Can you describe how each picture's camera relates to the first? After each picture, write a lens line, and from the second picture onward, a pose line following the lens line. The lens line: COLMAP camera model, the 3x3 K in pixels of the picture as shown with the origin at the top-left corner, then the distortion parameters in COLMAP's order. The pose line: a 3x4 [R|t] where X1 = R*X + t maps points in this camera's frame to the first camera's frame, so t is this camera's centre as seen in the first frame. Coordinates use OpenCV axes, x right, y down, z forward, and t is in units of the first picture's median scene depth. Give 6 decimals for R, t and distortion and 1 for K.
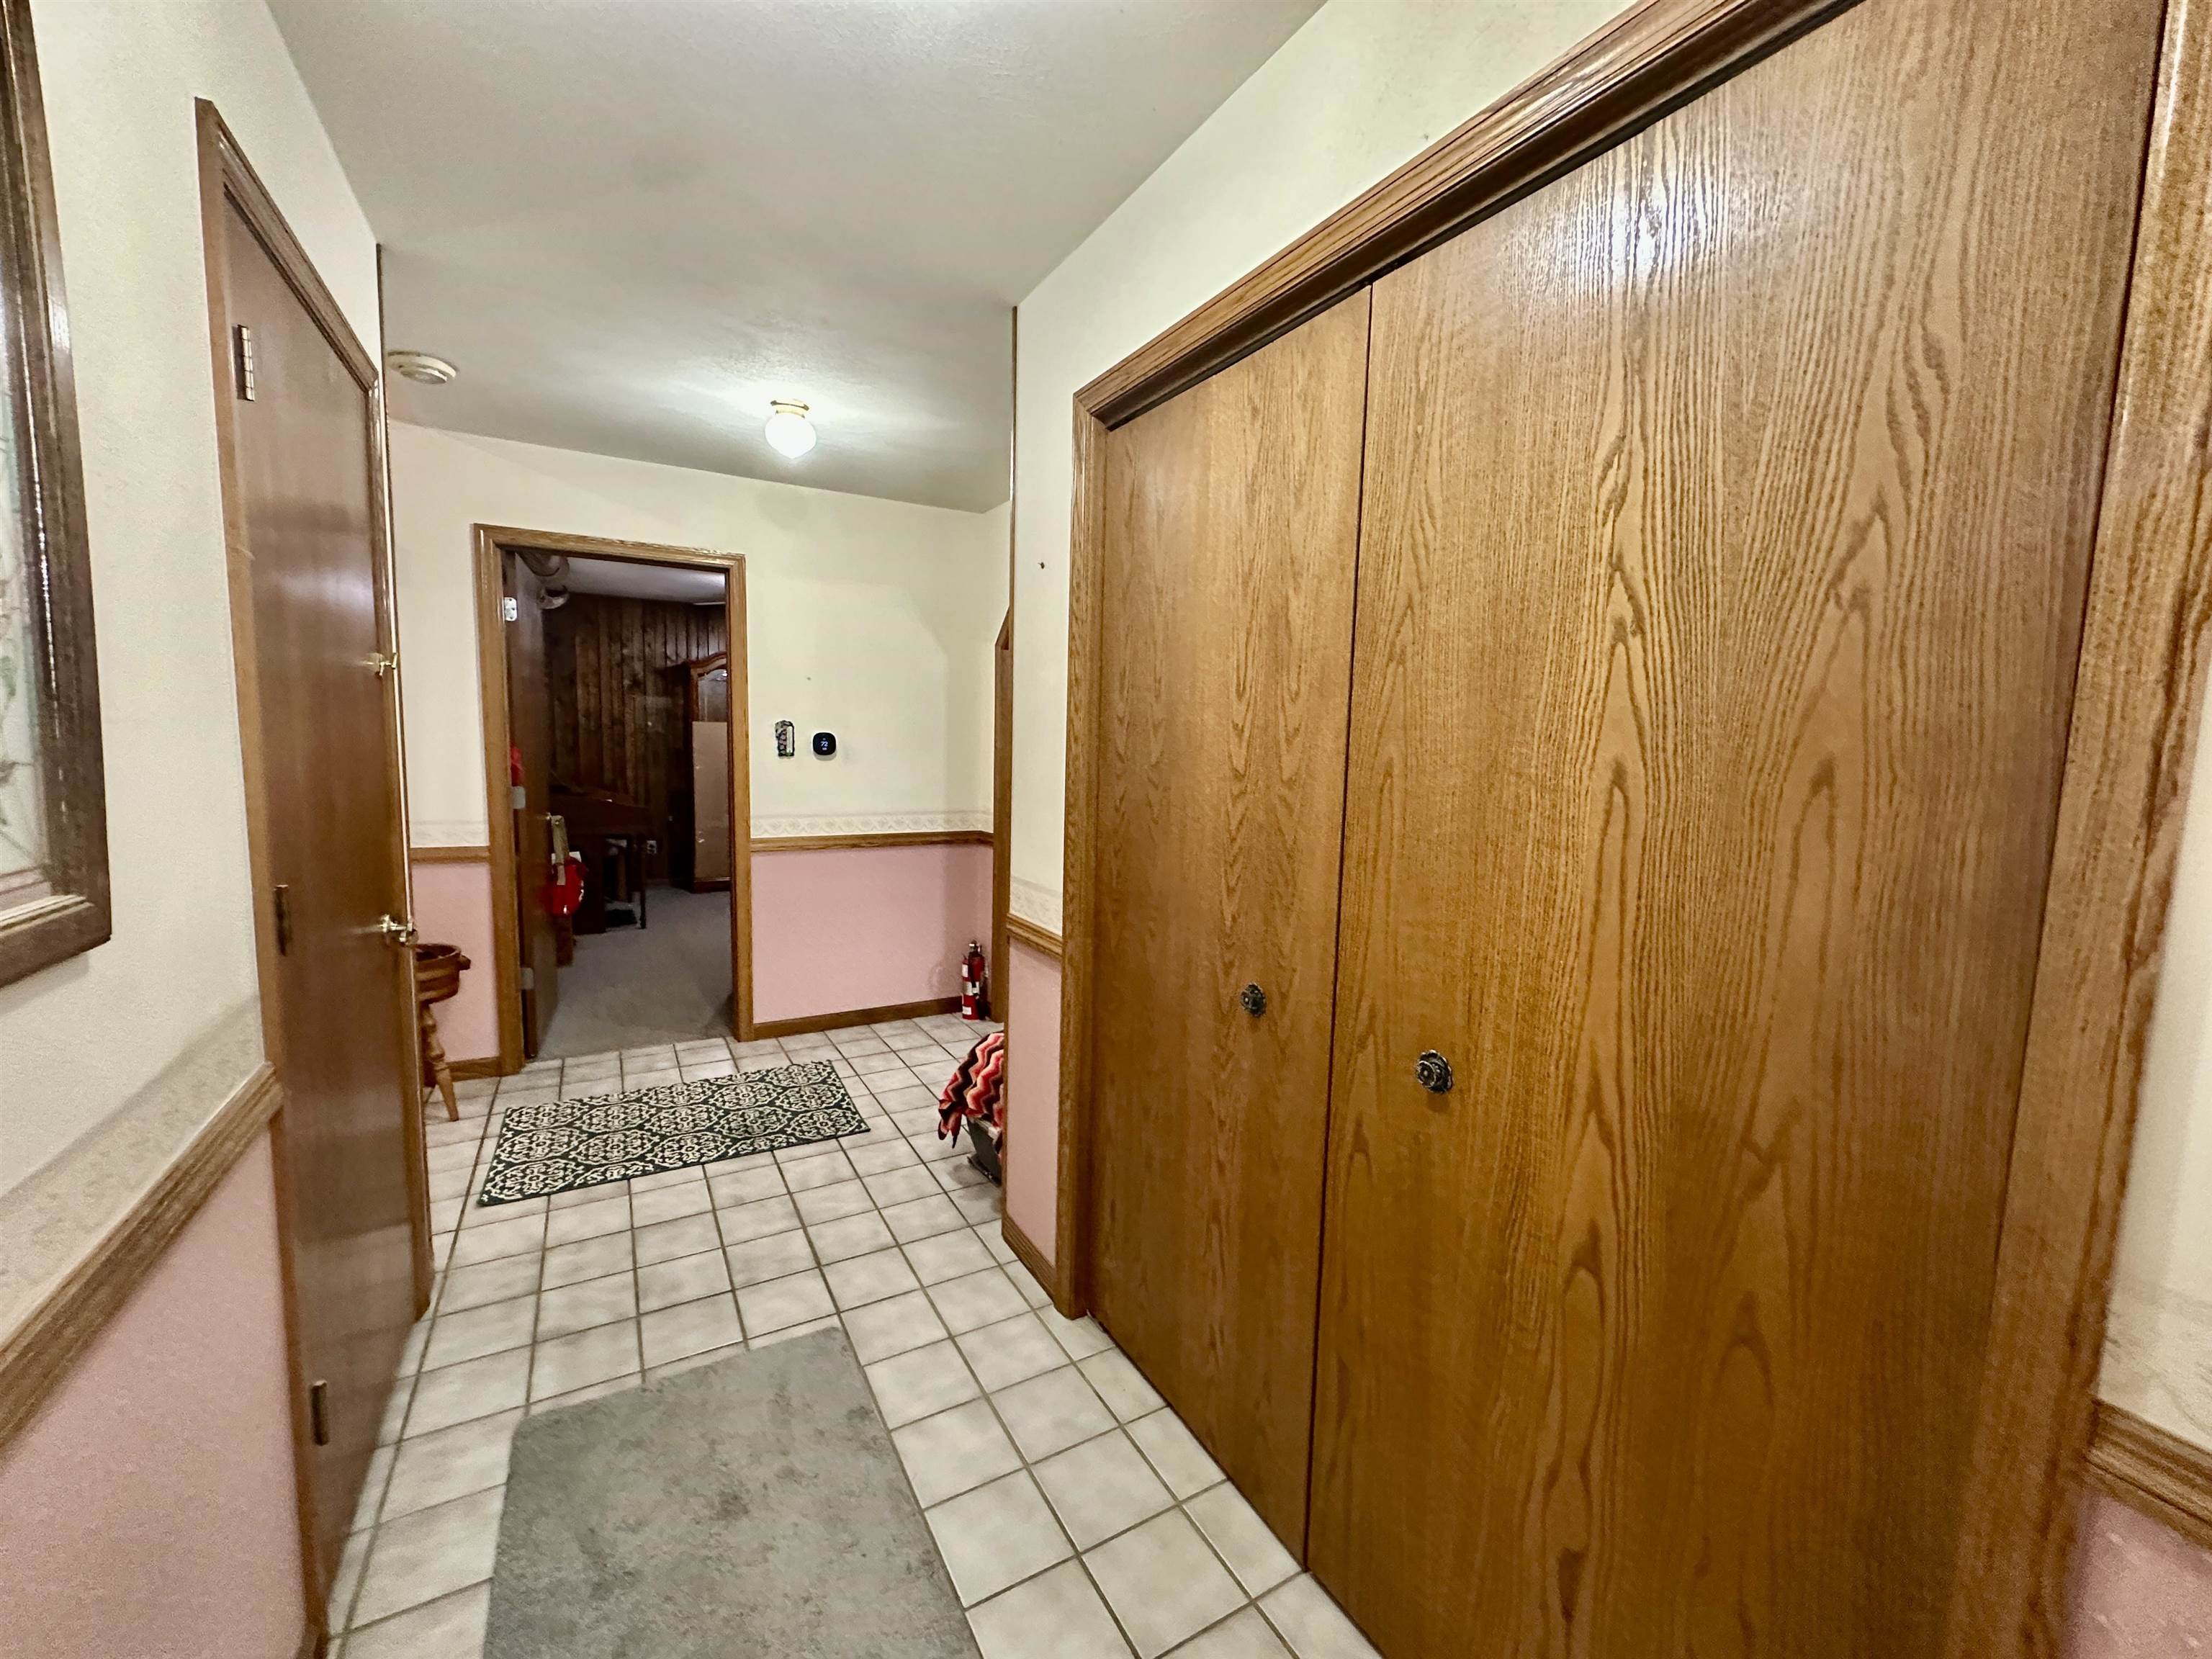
lens RADIAL K [[887.9, 0, 1106.0], [0, 887.9, 829.5], [0, 0, 1]] dist [0.000000, 0.000017]
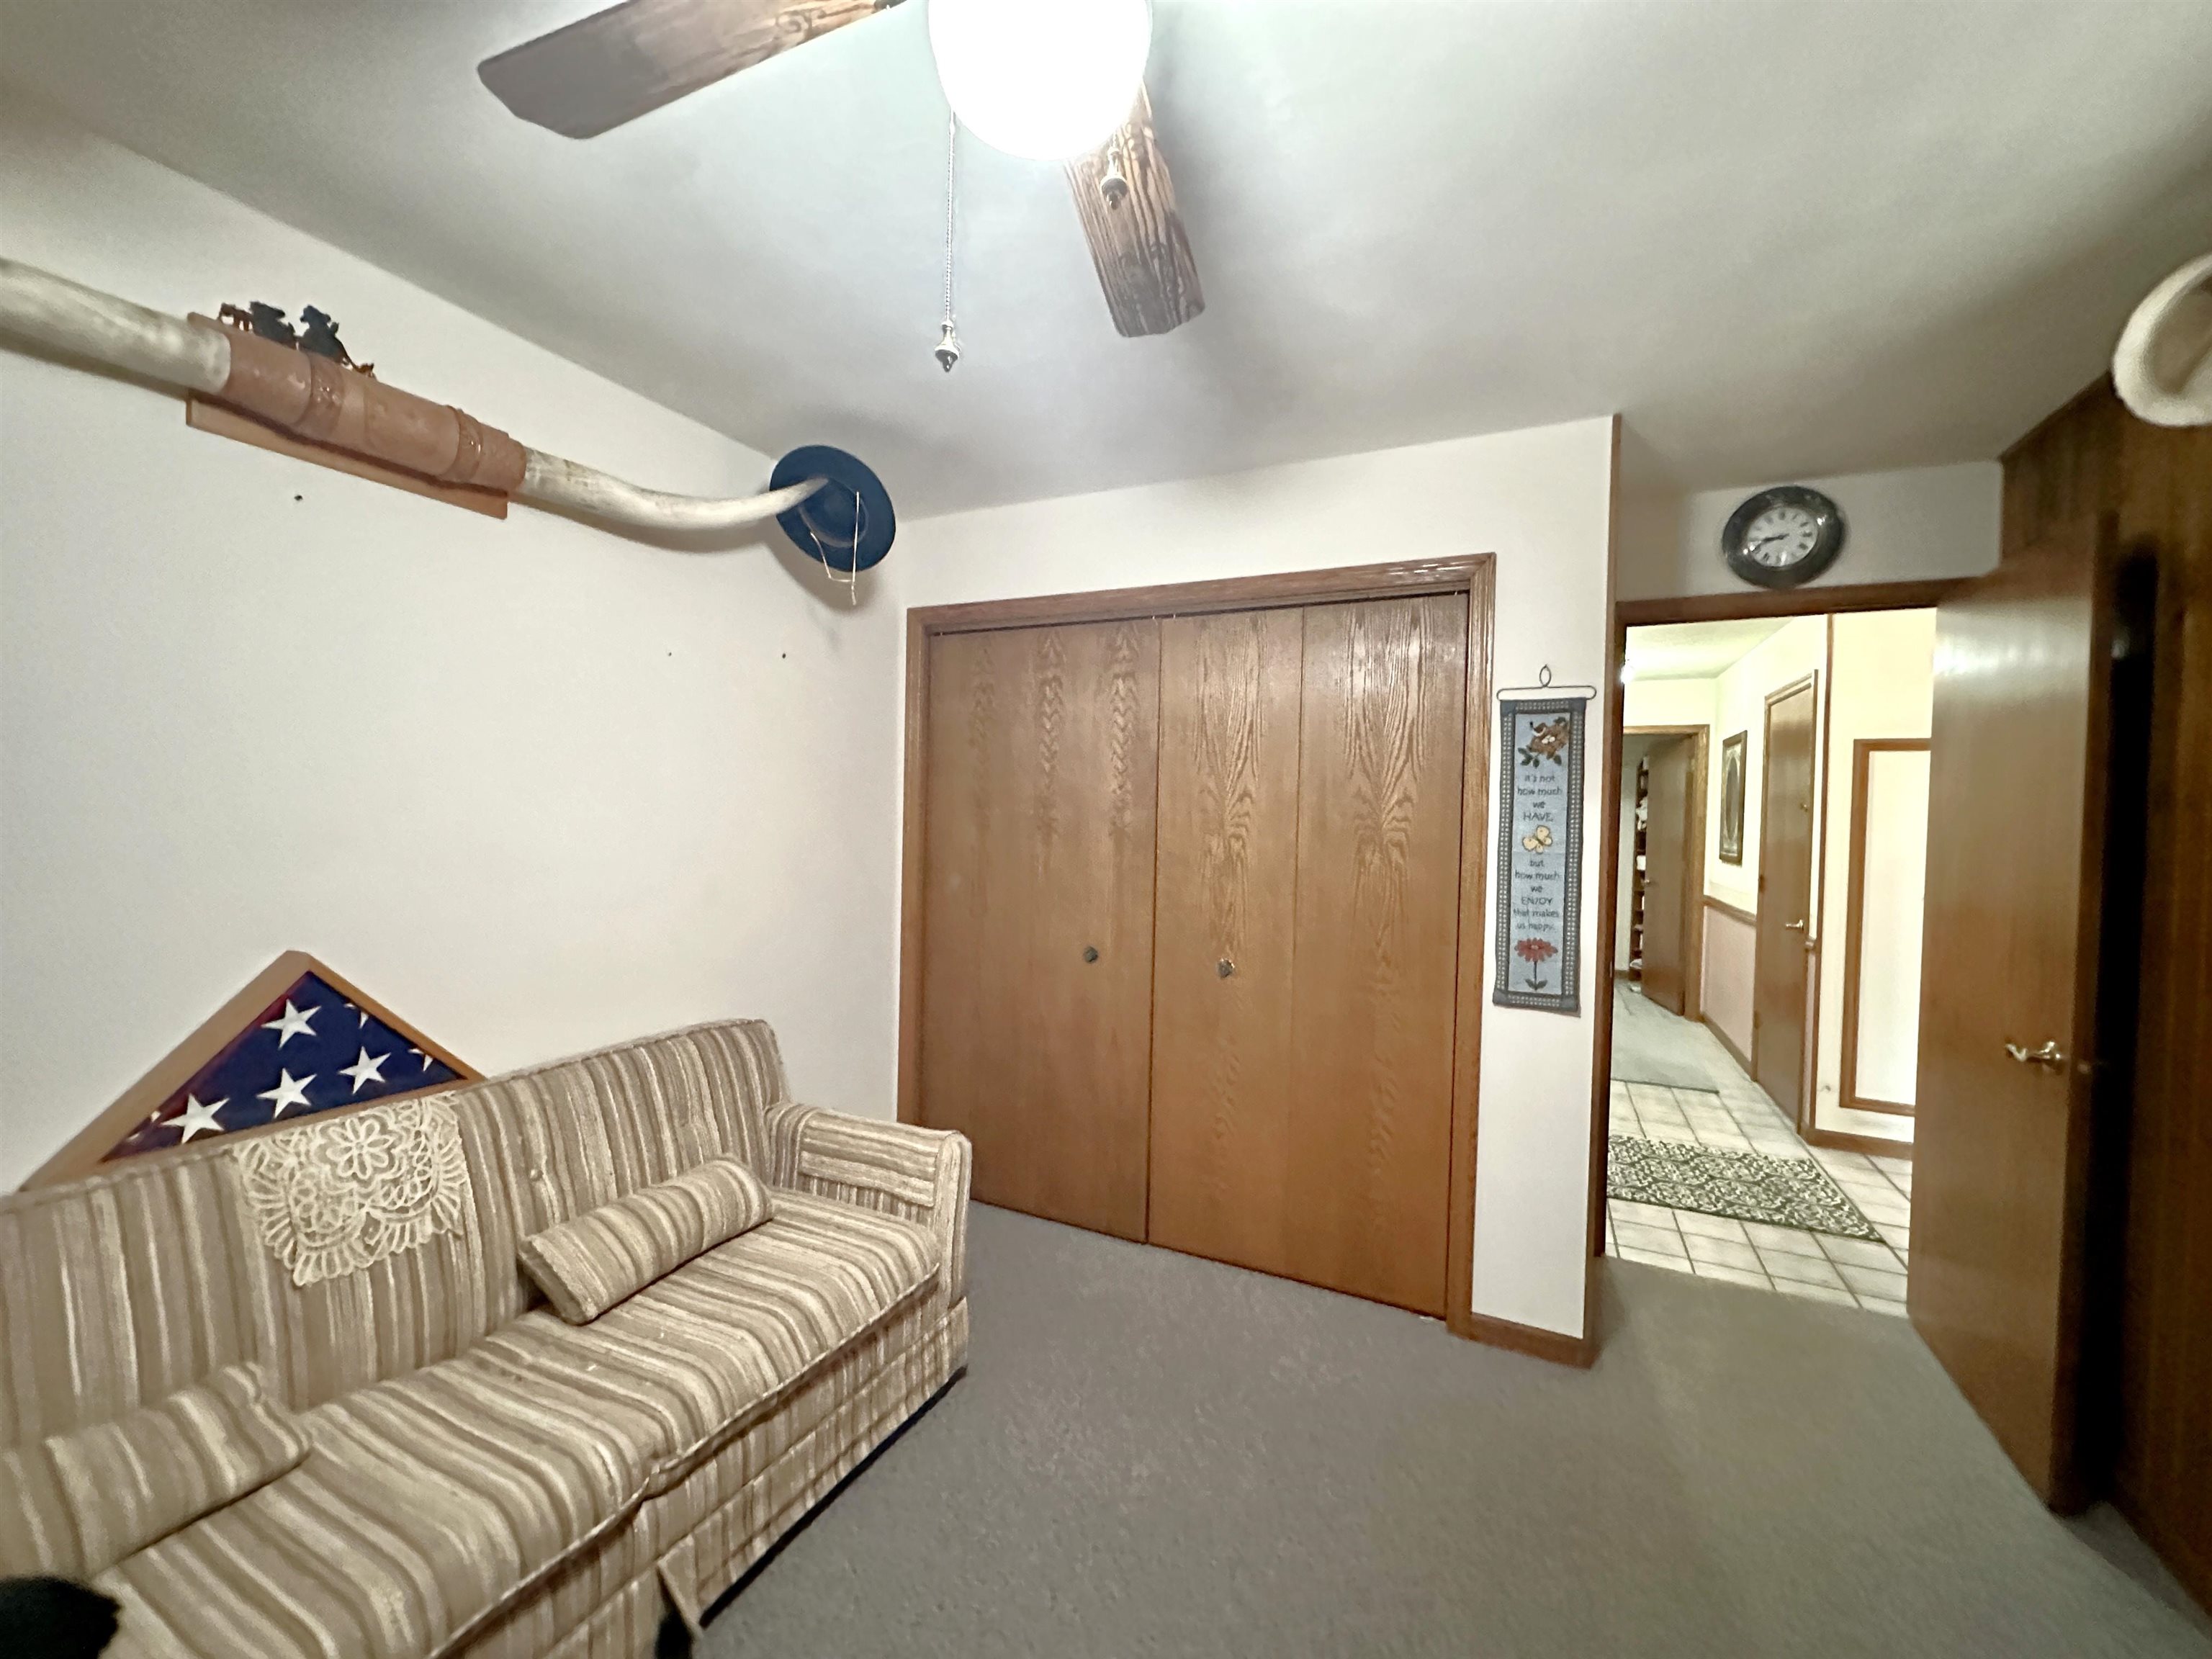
lens RADIAL K [[887.4, 0, 1106.0], [0, 887.4, 829.5], [0, 0, 1]] dist [-0.002207, 0.001127]
pose [[-0.560489, -0.052868, 0.826472, -0.911888], [0.049468, 0.994041, 0.097135, -0.236490], [-0.826683, 0.095327, -0.554534, 2.014749]]
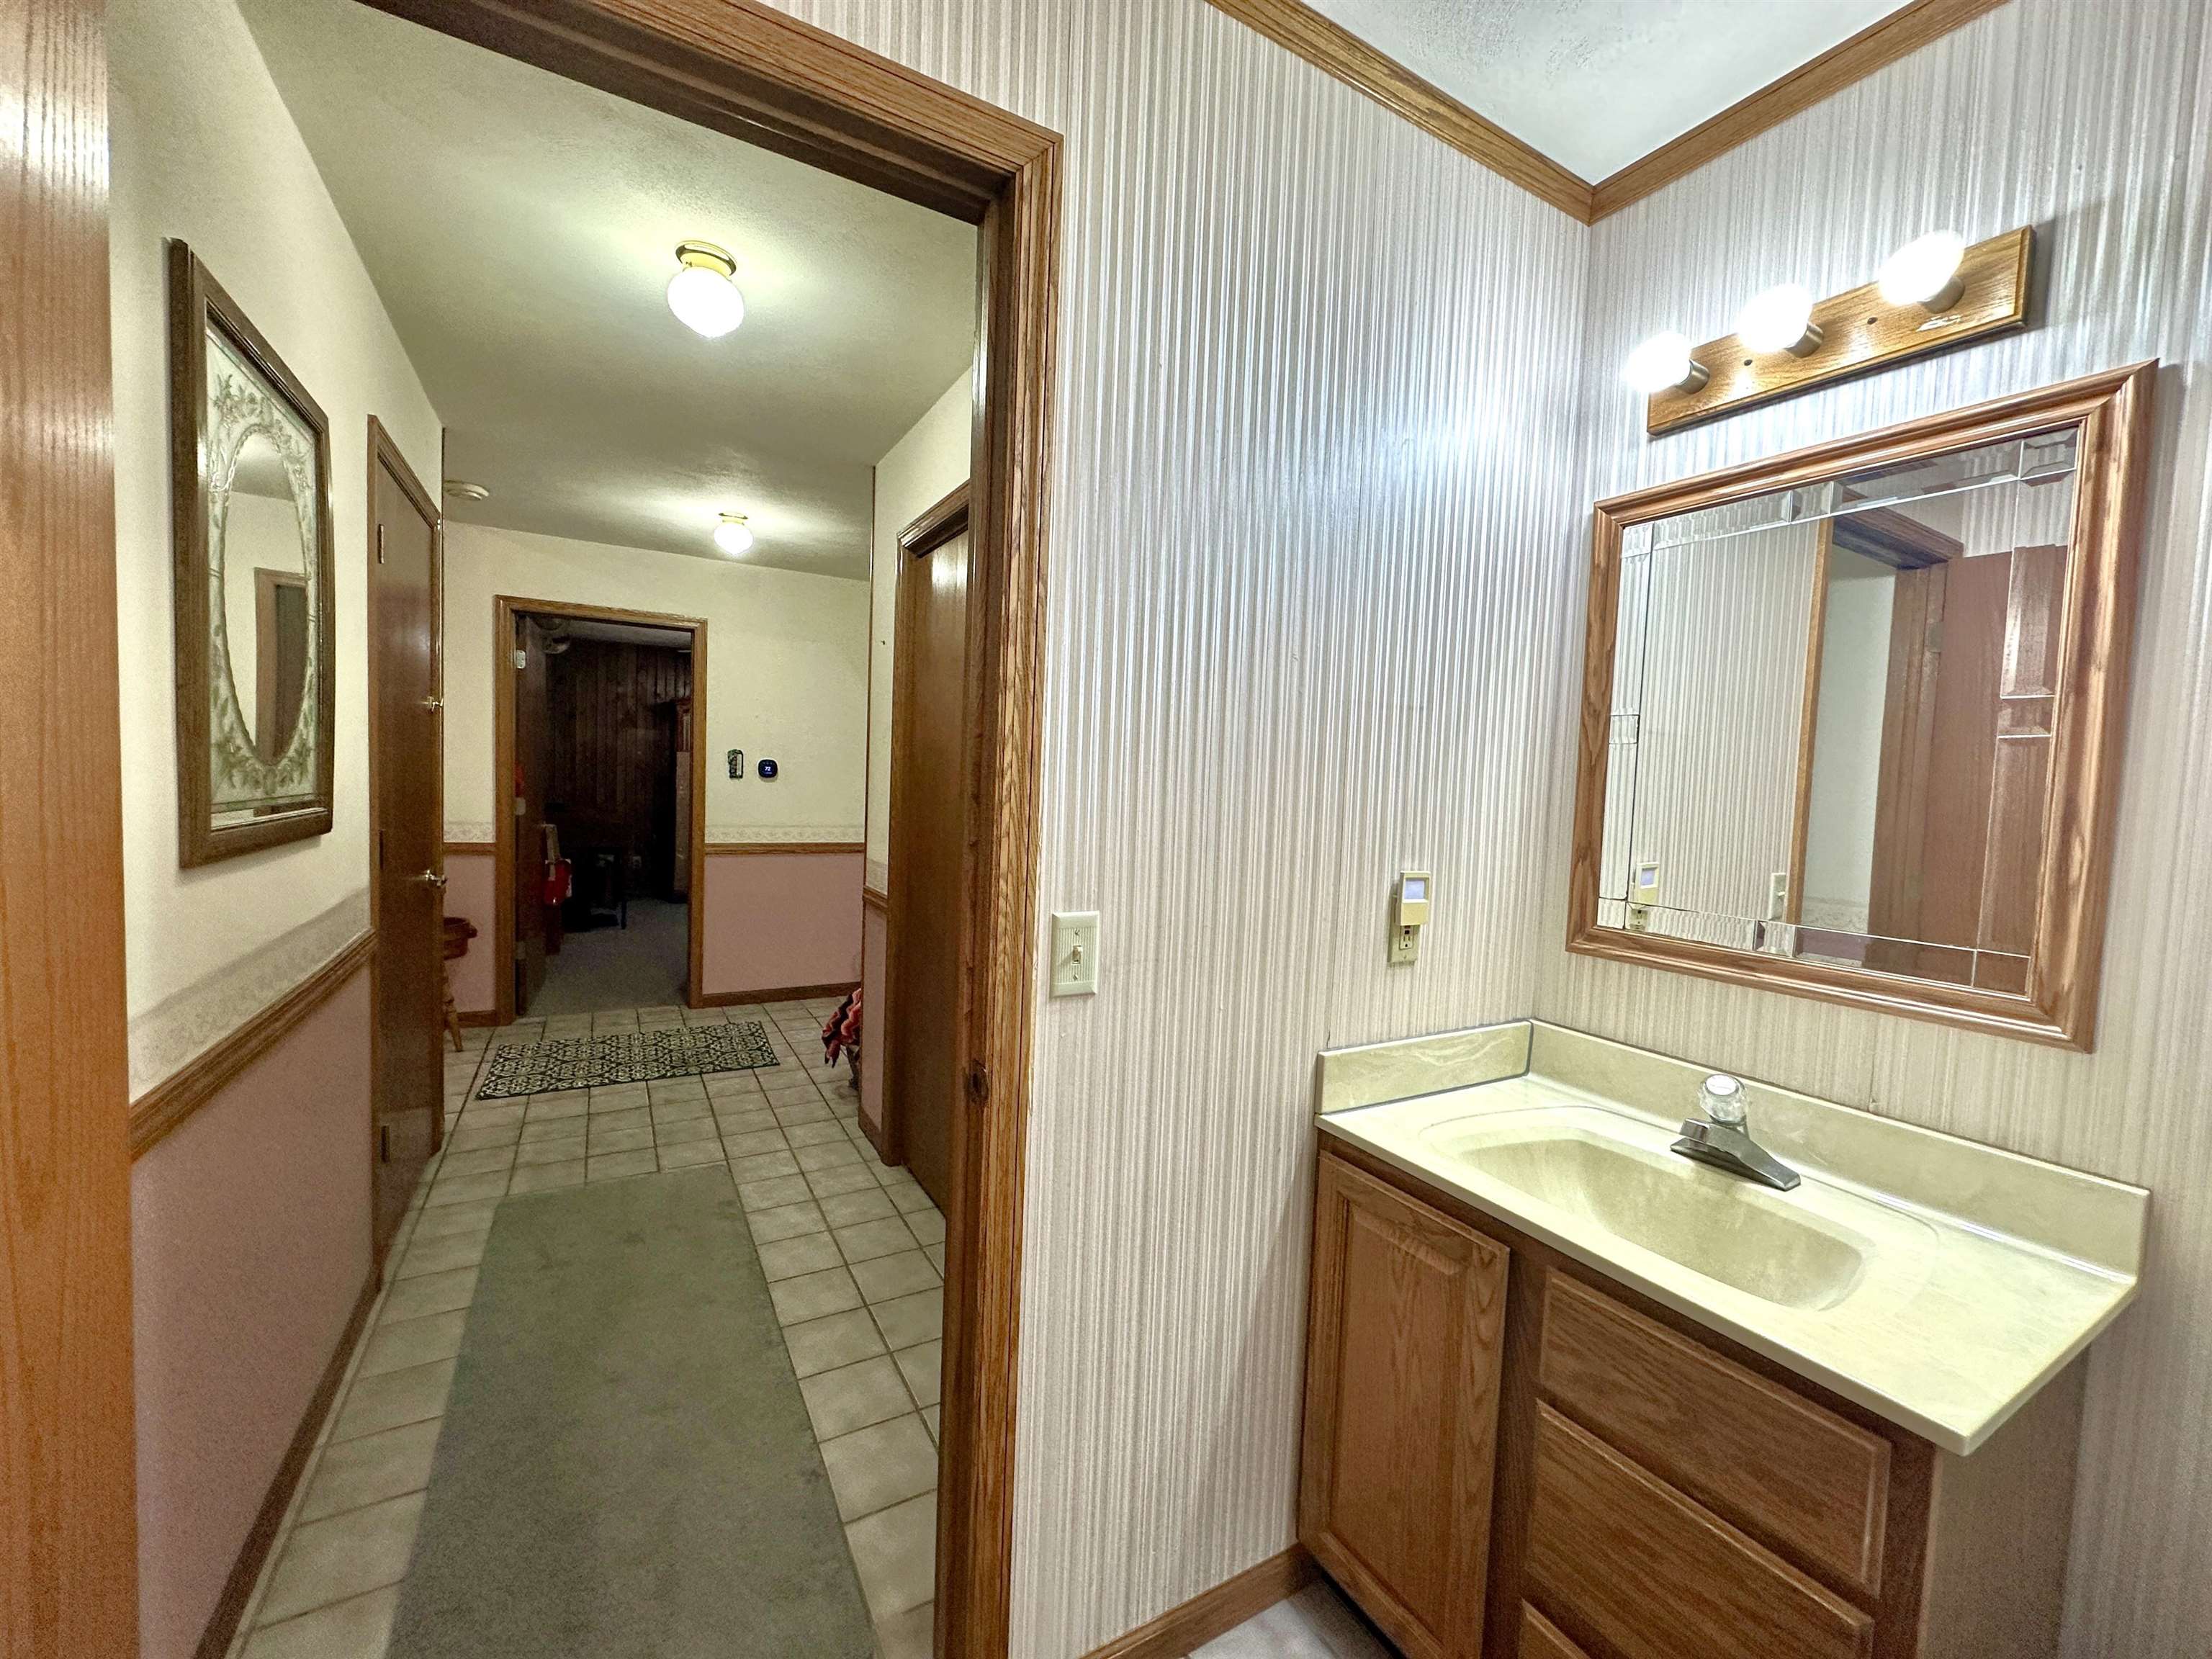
lens RADIAL K [[887.4, 0, 1106.0], [0, 887.4, 829.5], [0, 0, 1]] dist [-0.002207, 0.001127]
pose [[0.999873, 0.015883, -0.001479, 0.194591], [-0.015933, 0.998854, -0.045124, 0.045302], [0.000761, 0.045142, 0.998980, -0.288397]]
